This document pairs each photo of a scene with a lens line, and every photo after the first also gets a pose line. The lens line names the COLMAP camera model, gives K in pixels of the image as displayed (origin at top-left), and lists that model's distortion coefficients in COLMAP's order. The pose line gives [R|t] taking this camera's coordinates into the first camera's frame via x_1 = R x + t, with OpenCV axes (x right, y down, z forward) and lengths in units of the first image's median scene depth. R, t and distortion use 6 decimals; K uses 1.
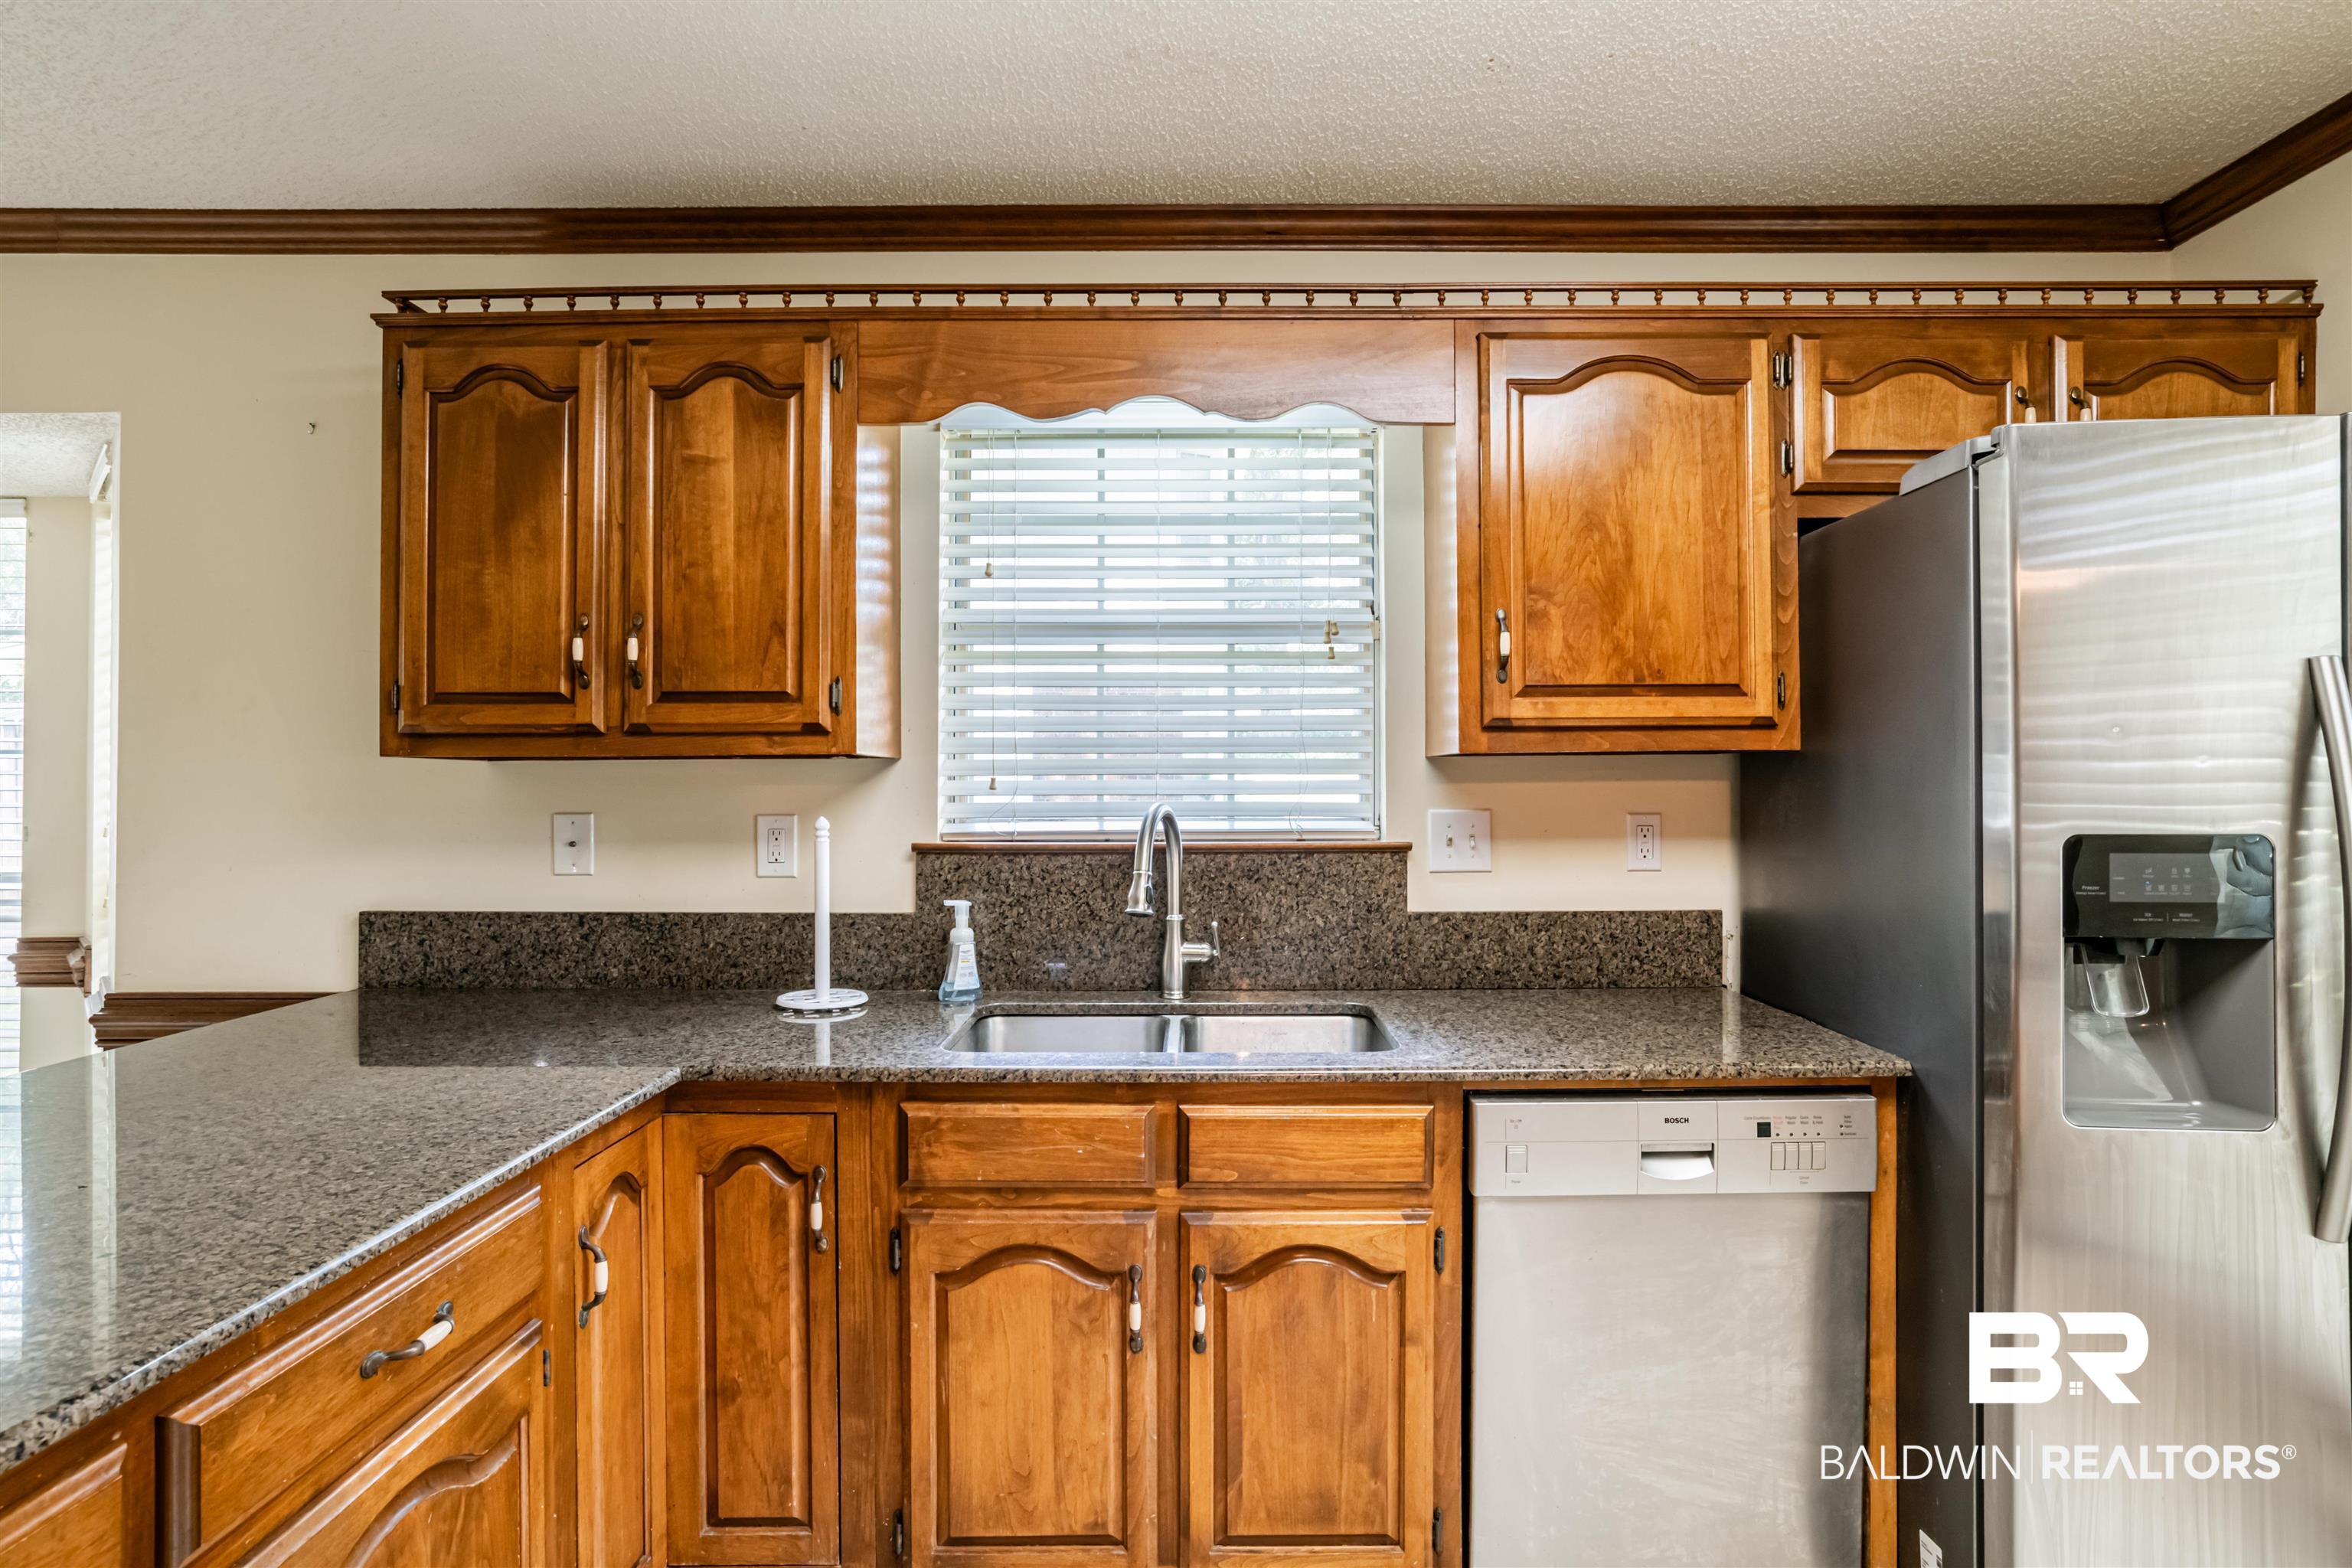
lens RADIAL K [[1203.5, 0, 1186.6], [0, 1203.5, 776.6], [0, 0, 1]] dist [-0.058682, 0.025203]
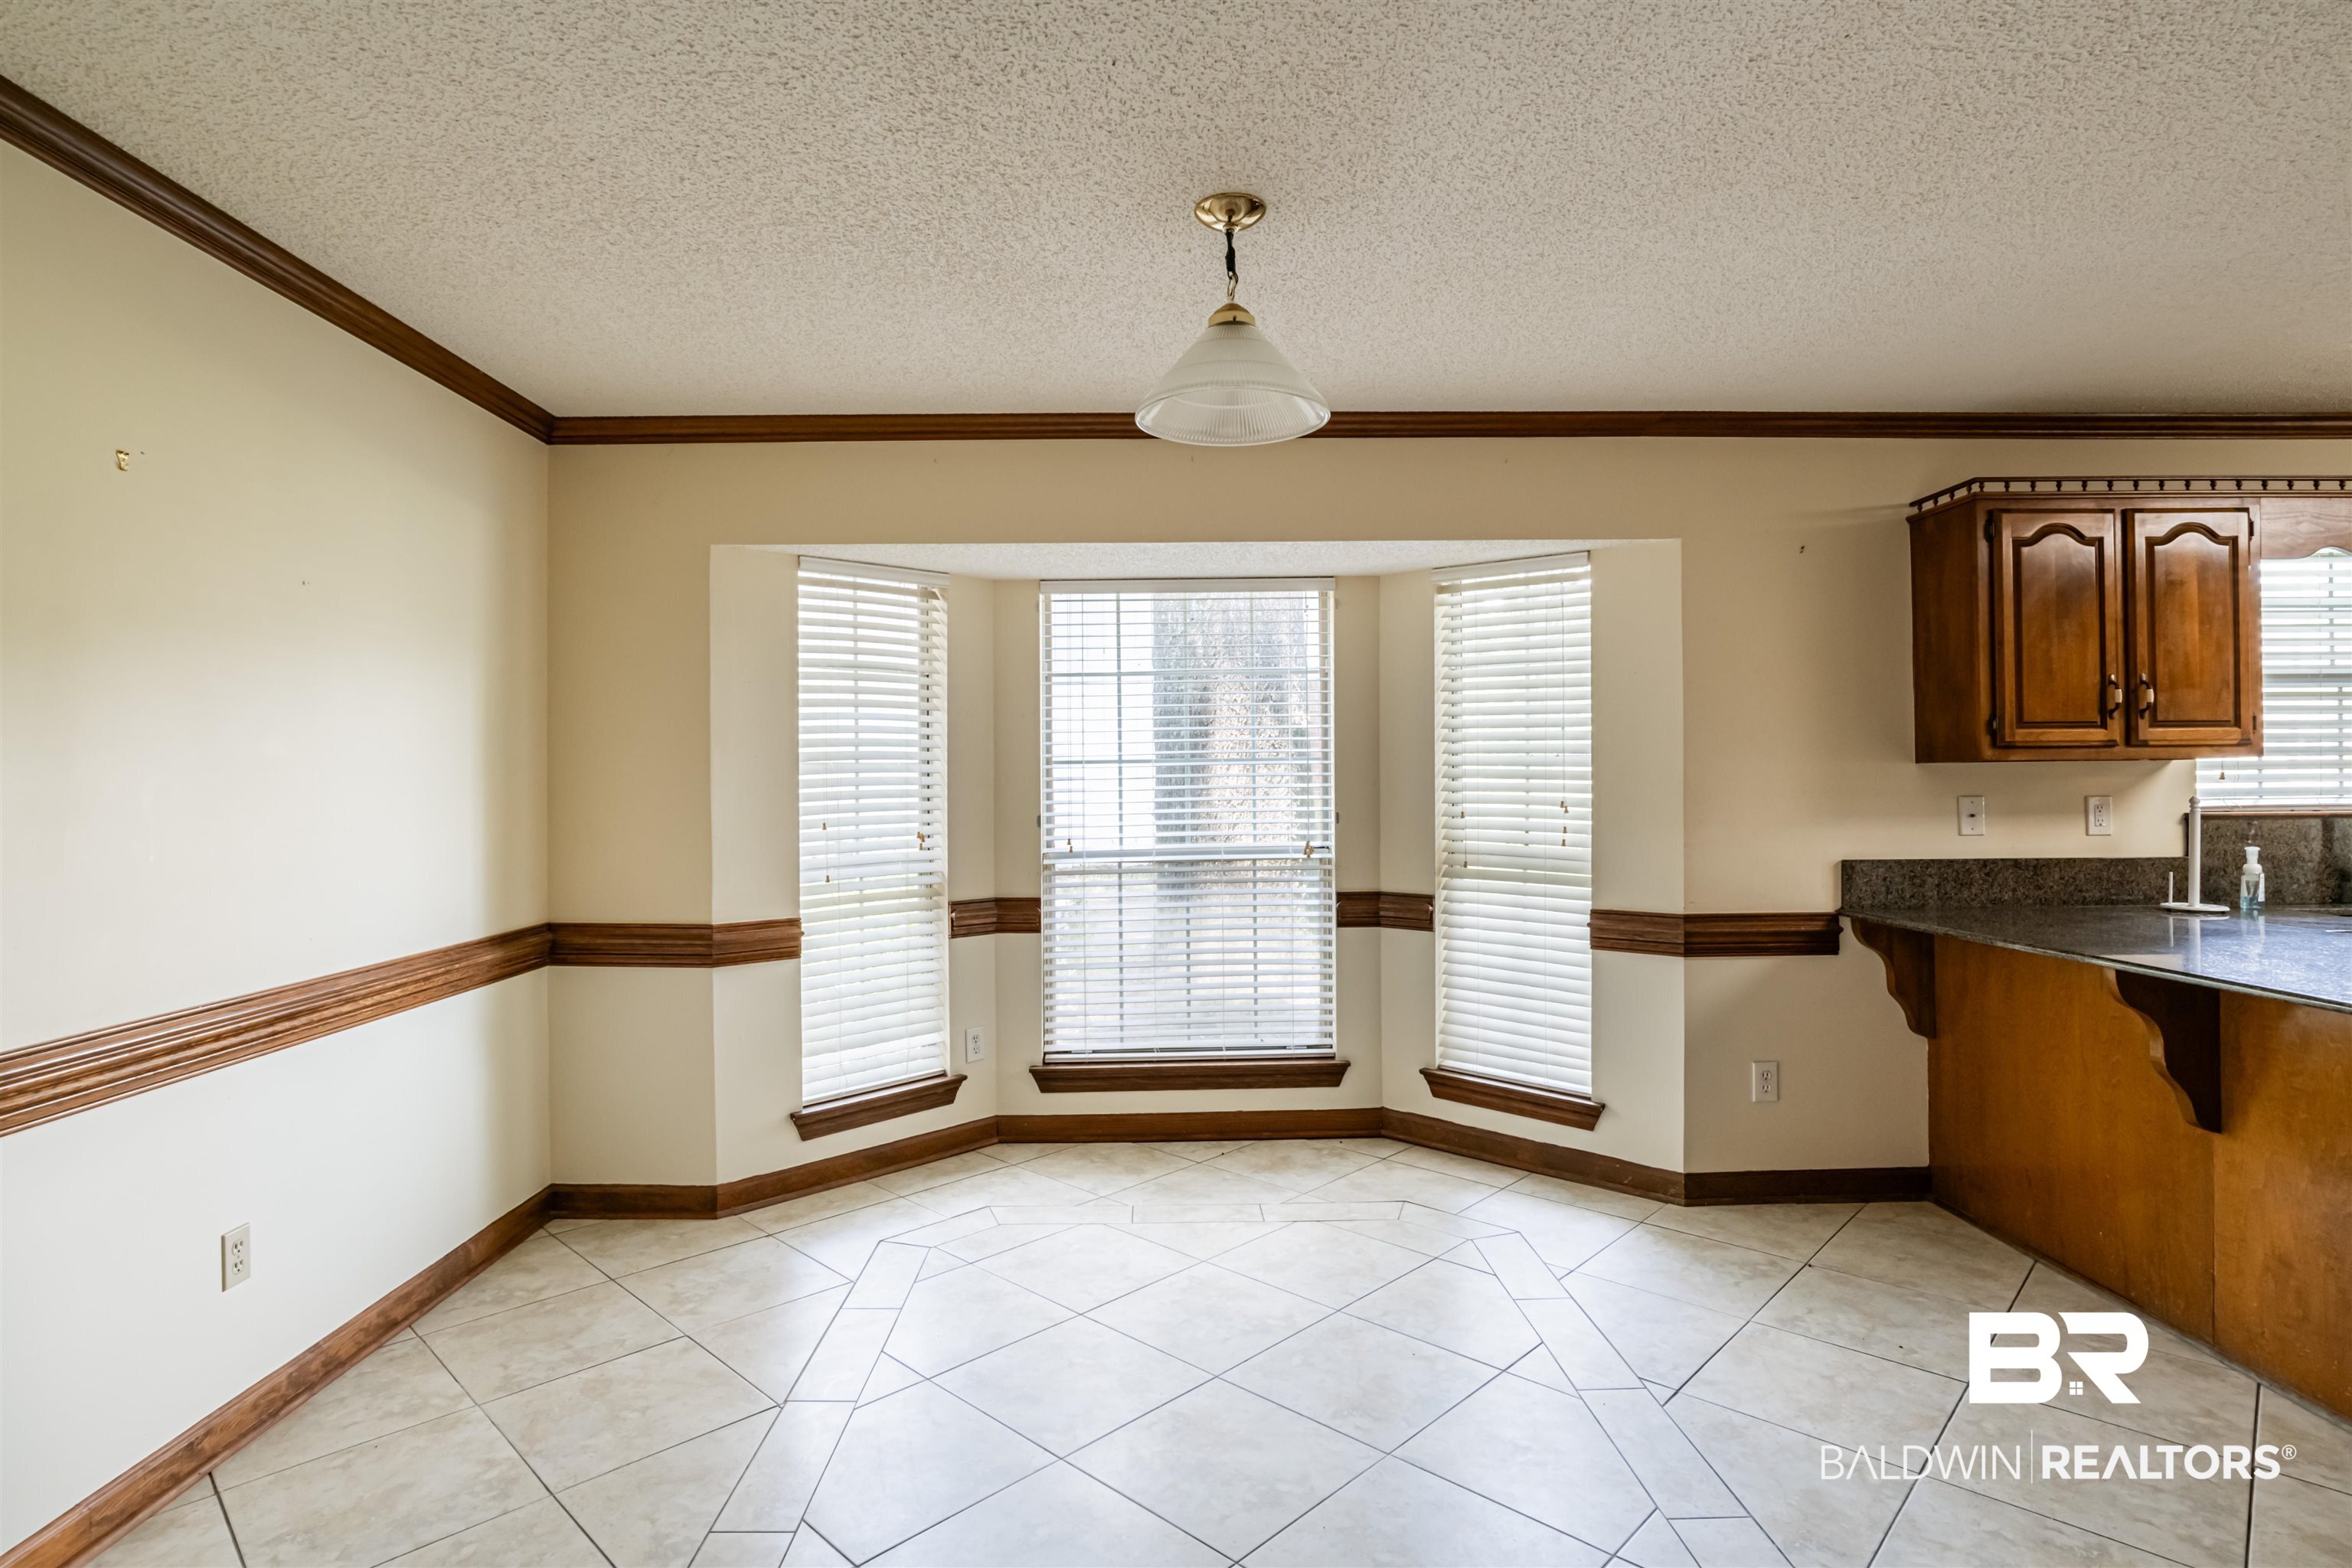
lens RADIAL K [[1212.3, 0, 1176.0], [0, 1212.3, 784.0], [0, 0, 1]] dist [-0.053152, 0.064406]
pose [[0.999238, -0.009646, 0.037831, -2.103236], [0.009425, 0.999937, 0.006017, -0.006390], [-0.037886, -0.005656, 0.999266, -0.707170]]
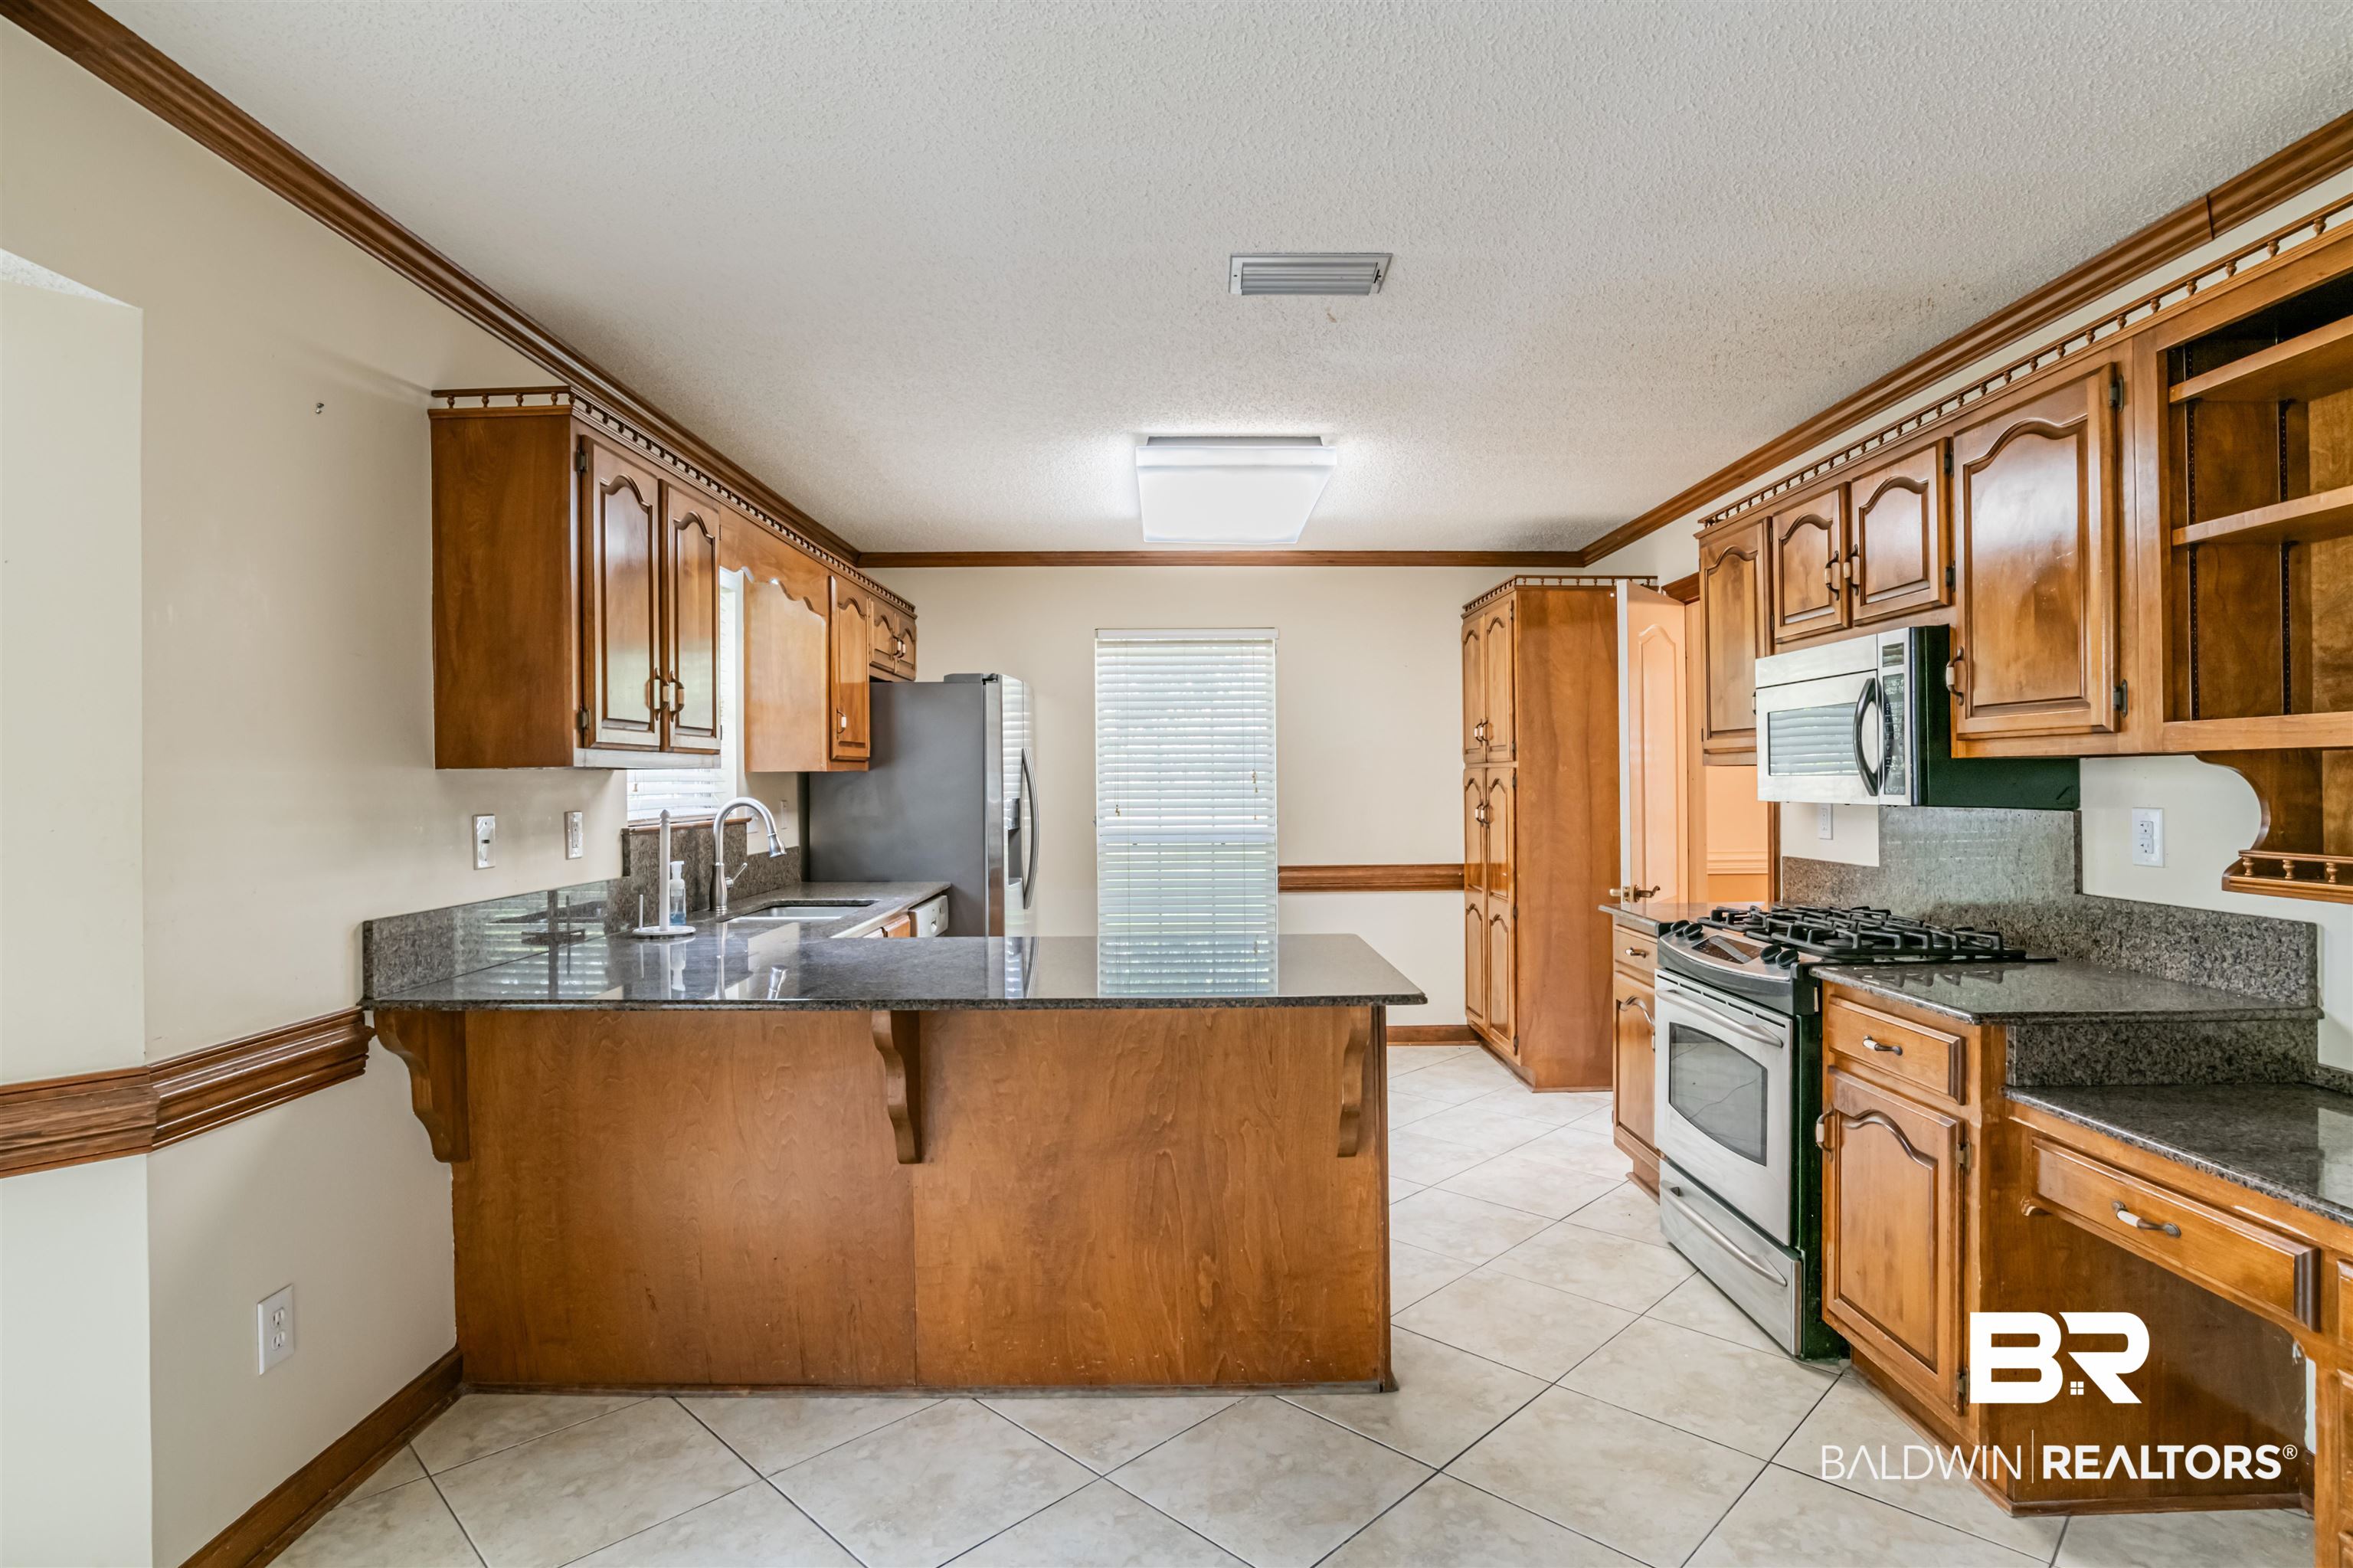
lens RADIAL K [[1202.2, 0, 1196.0], [0, 1202.2, 777.5], [0, 0, 1]] dist [-0.054703, 0.023994]
pose [[-0.017866, 0.000842, 0.999840, -2.163307], [0.004988, 0.999987, -0.000753, -0.002098], [-0.999828, 0.004973, -0.017870, 0.390331]]
